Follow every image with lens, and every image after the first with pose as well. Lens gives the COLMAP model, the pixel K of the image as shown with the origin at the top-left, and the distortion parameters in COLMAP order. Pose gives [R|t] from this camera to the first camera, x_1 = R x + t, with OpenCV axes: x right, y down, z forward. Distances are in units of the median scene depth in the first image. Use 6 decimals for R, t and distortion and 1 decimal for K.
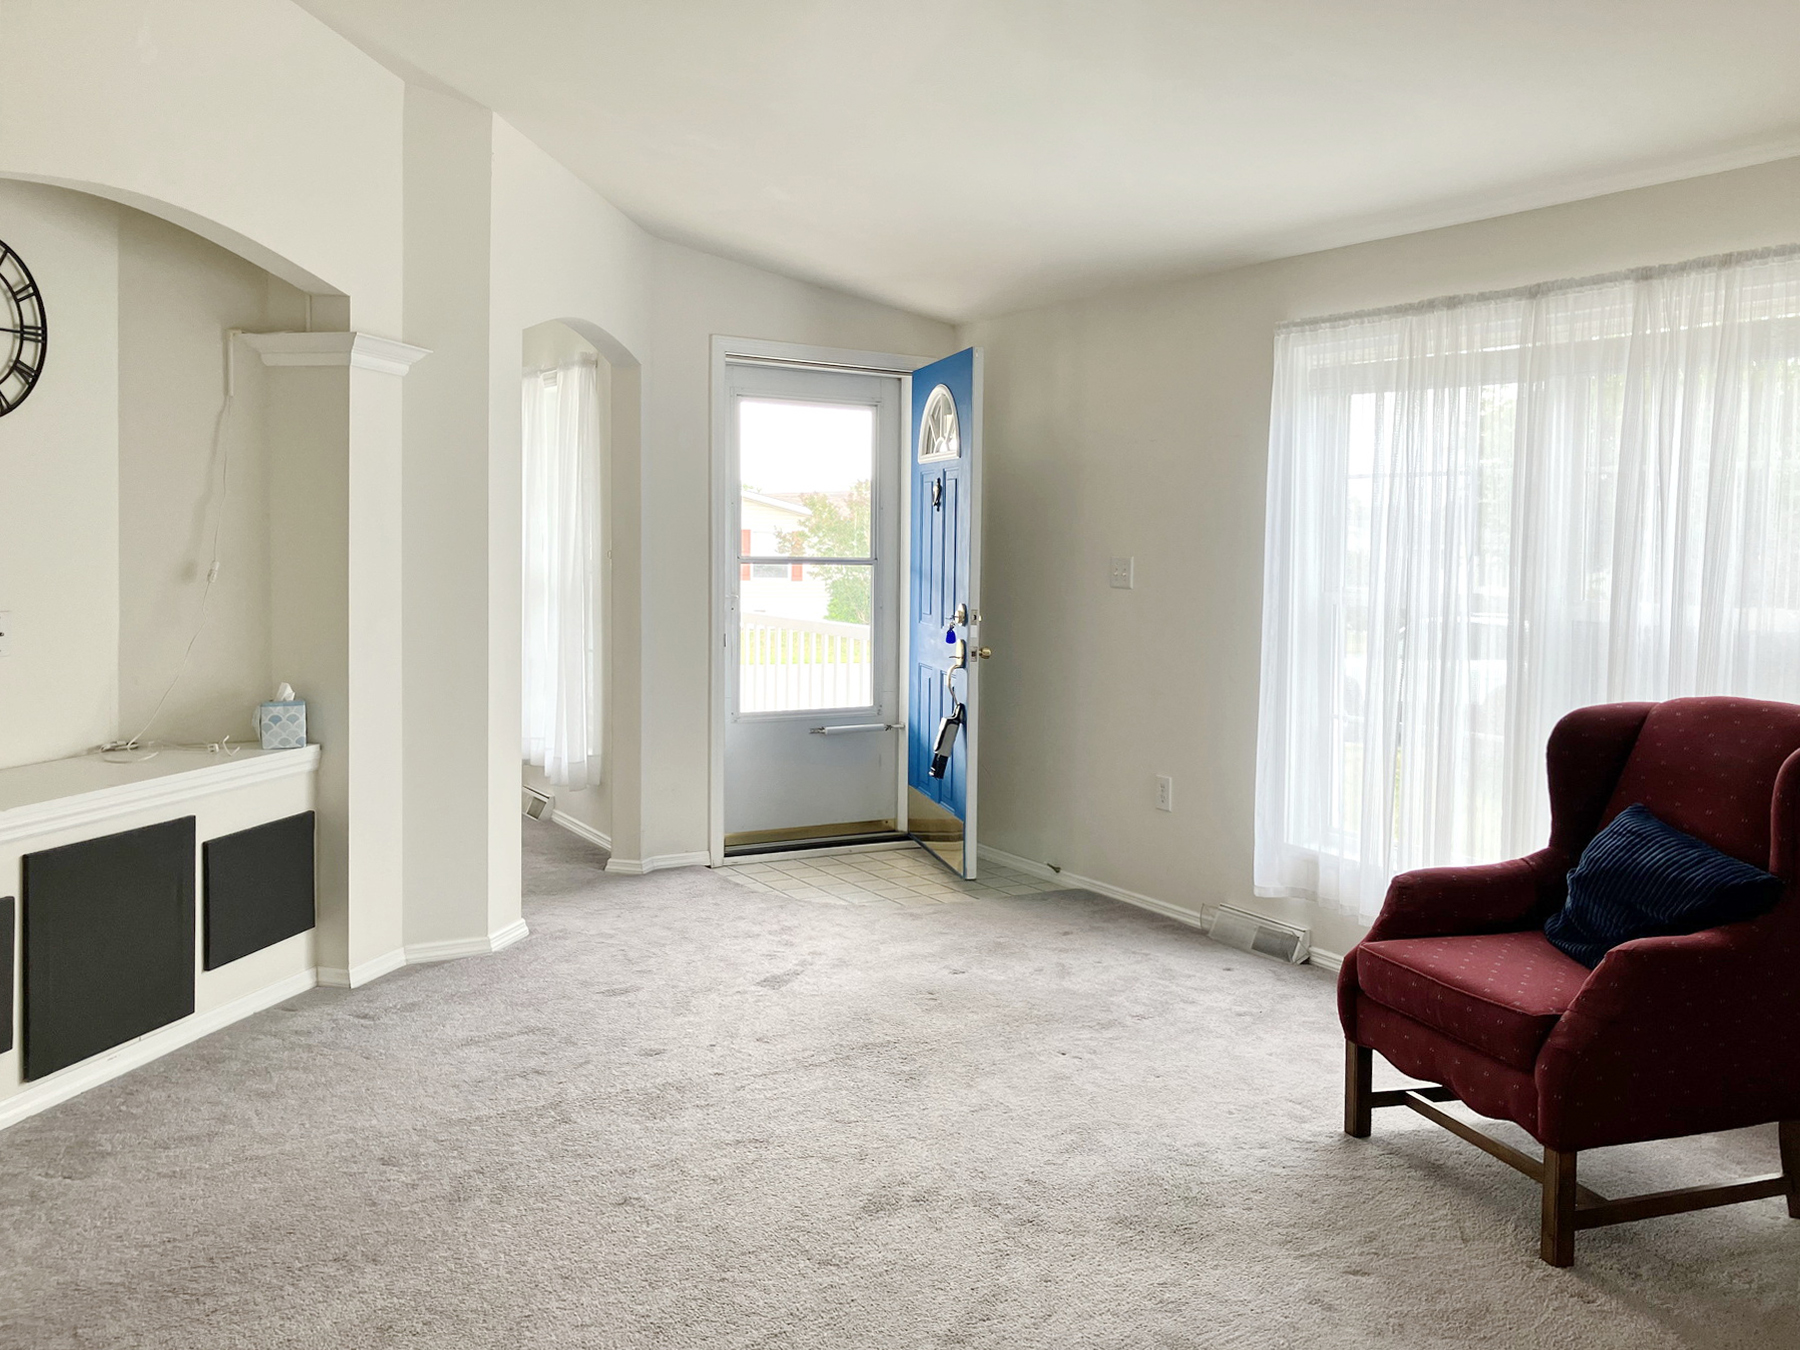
lens RADIAL K [[1529.3, 0, 900.0], [0, 1529.3, 675.0], [0, 0, 1]] dist [-0.012316, -0.007394]
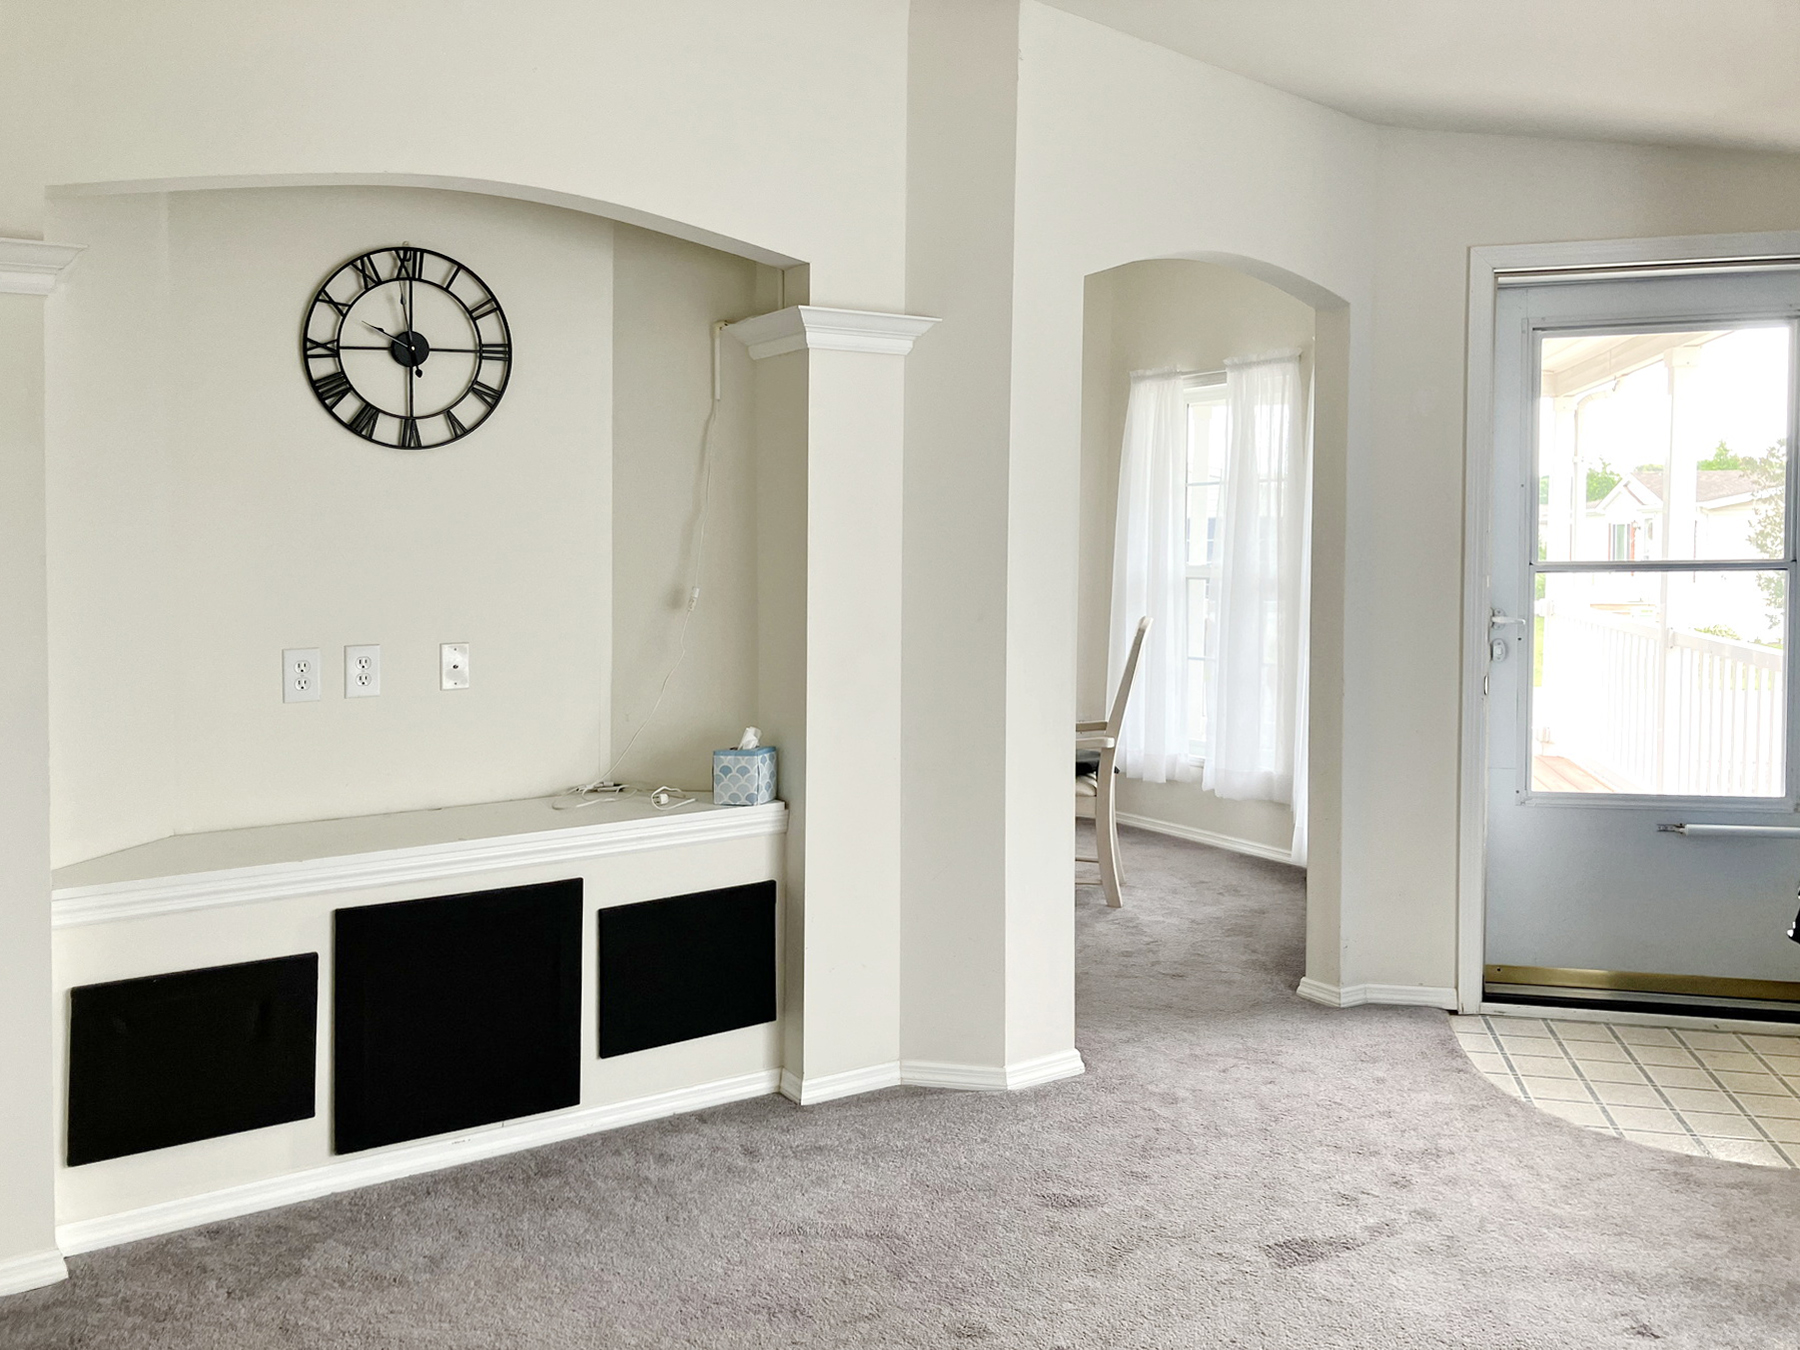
lens RADIAL K [[1493.1, 0, 900.3], [0, 1493.1, 616.2], [0, 0, 1]] dist [0.014842, -0.006313]
pose [[0.703210, 0.008859, -0.710927, 0.252545], [-0.035536, 0.999111, -0.022700, -0.041438], [0.710094, 0.041227, 0.702899, 0.475630]]
